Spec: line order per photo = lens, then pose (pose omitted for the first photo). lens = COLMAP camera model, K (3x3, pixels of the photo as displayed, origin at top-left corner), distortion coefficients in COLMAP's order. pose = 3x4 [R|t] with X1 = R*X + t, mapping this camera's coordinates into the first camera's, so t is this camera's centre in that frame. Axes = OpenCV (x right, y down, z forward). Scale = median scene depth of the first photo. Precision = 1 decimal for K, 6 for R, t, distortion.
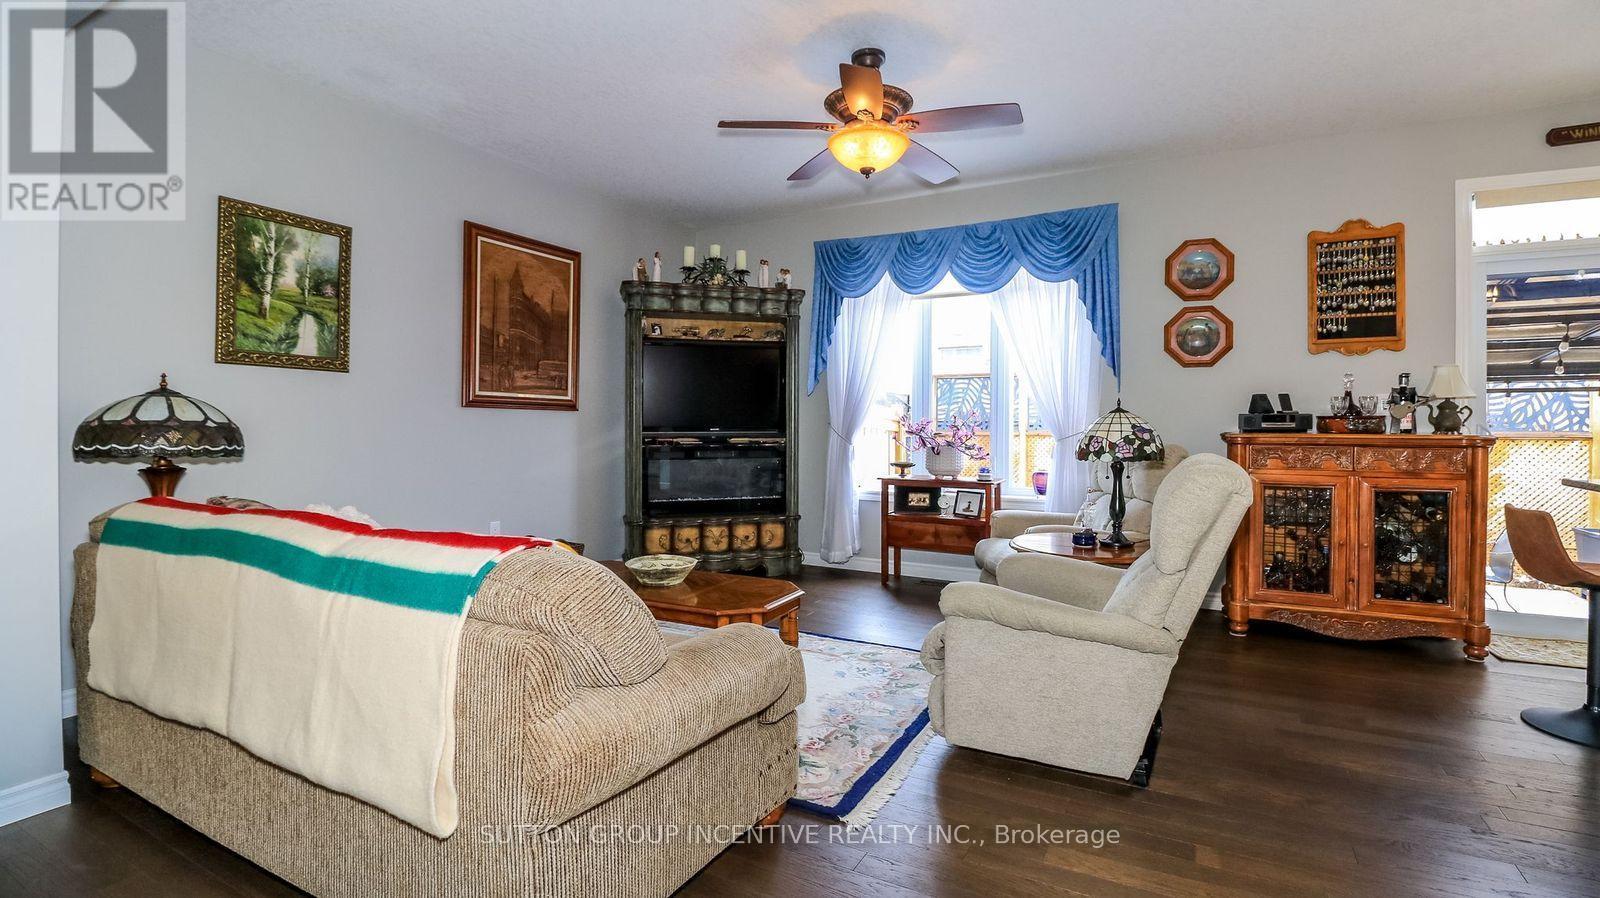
lens RADIAL K [[739.2, 0, 806.3], [0, 739.2, 427.7], [0, 0, 1]] dist [0.000861, -0.010585]
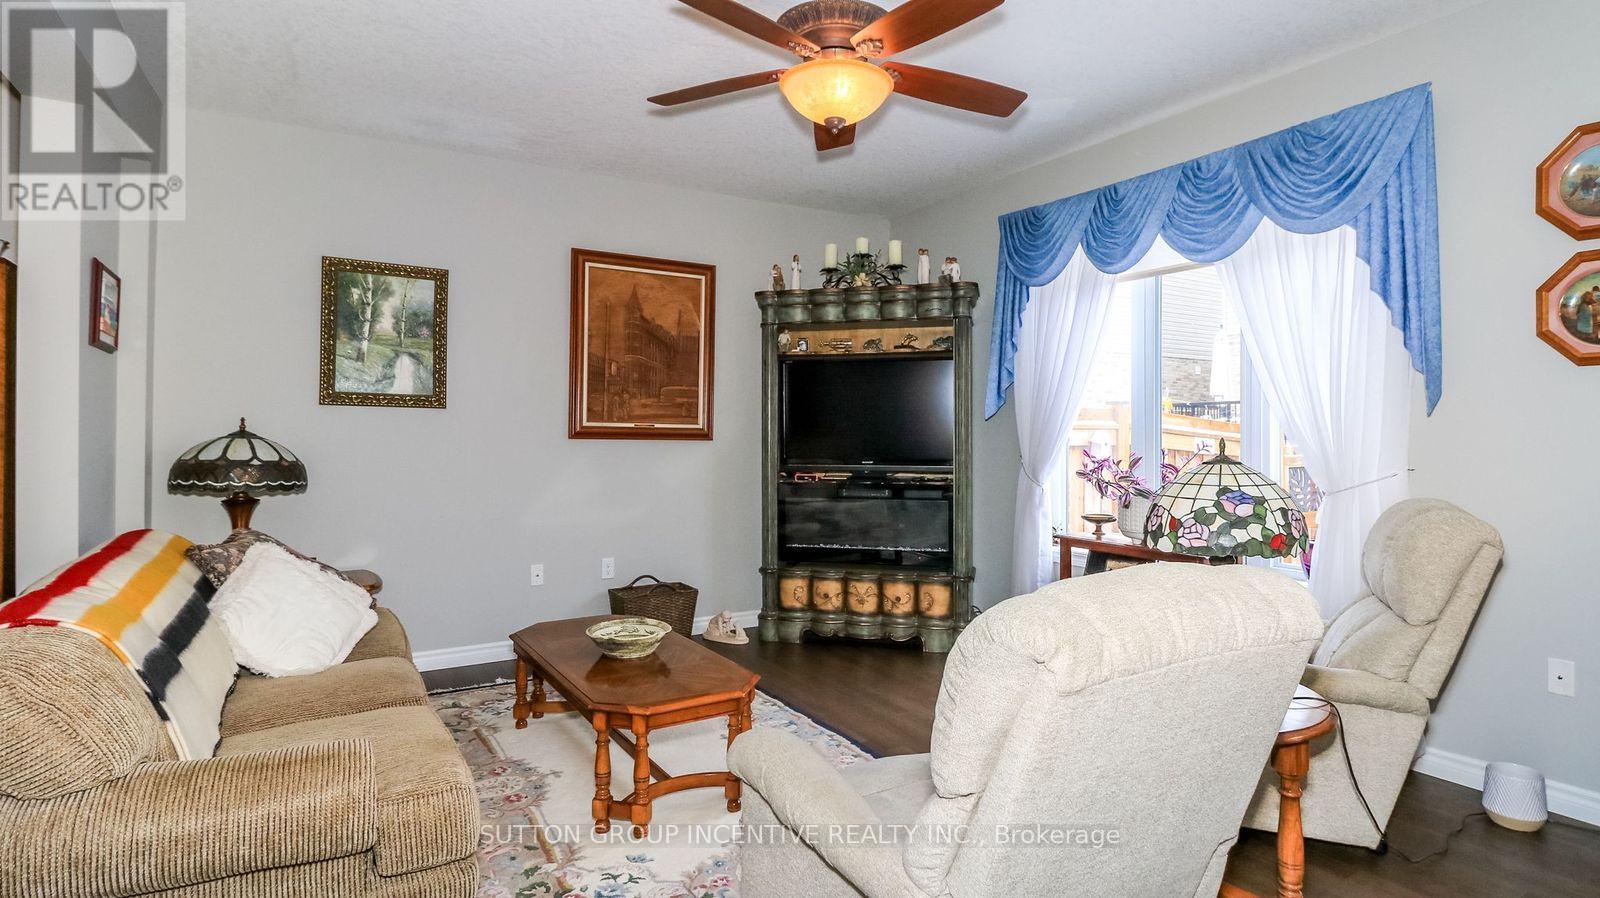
lens RADIAL K [[827.9, 0, 809.3], [0, 827.9, 429.4], [0, 0, 1]] dist [0.004494, -0.012692]
pose [[0.853735, -0.001824, -0.520705, 0.338951], [-0.005020, 0.999919, -0.011735, -0.026388], [0.520684, 0.012632, 0.853656, 0.209016]]
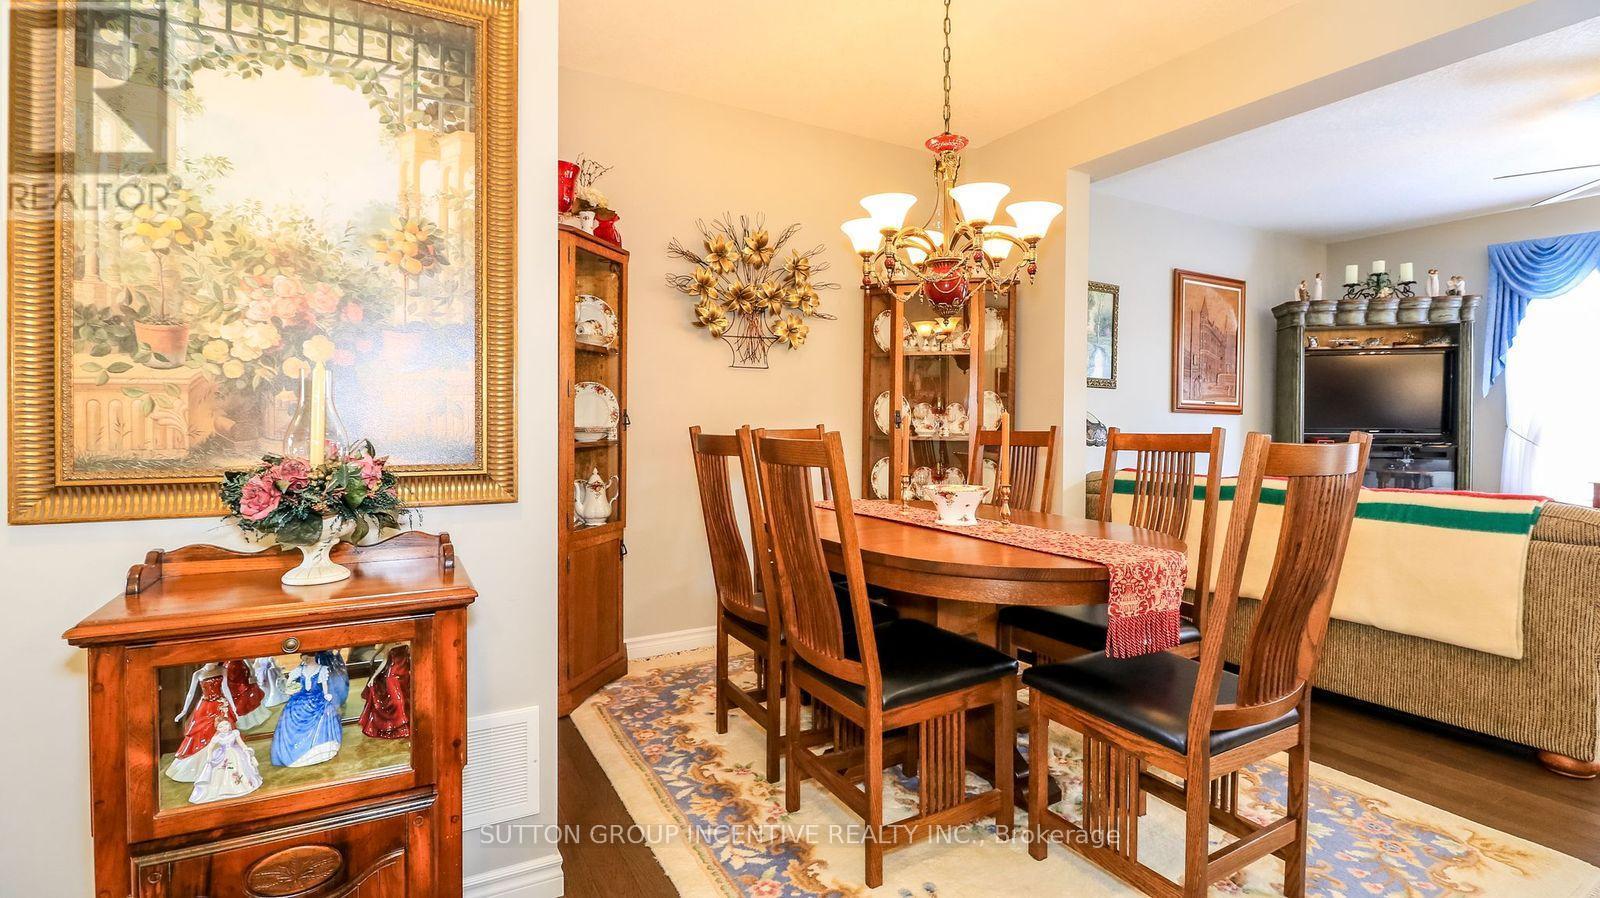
lens RADIAL K [[739.2, 0, 806.3], [0, 739.2, 427.7], [0, 0, 1]] dist [0.000861, -0.010585]
pose [[0.847438, 0.006338, -0.530856, -0.289494], [-0.006075, 0.999979, 0.002242, 0.000706], [0.530859, 0.001325, 0.847459, -0.404755]]
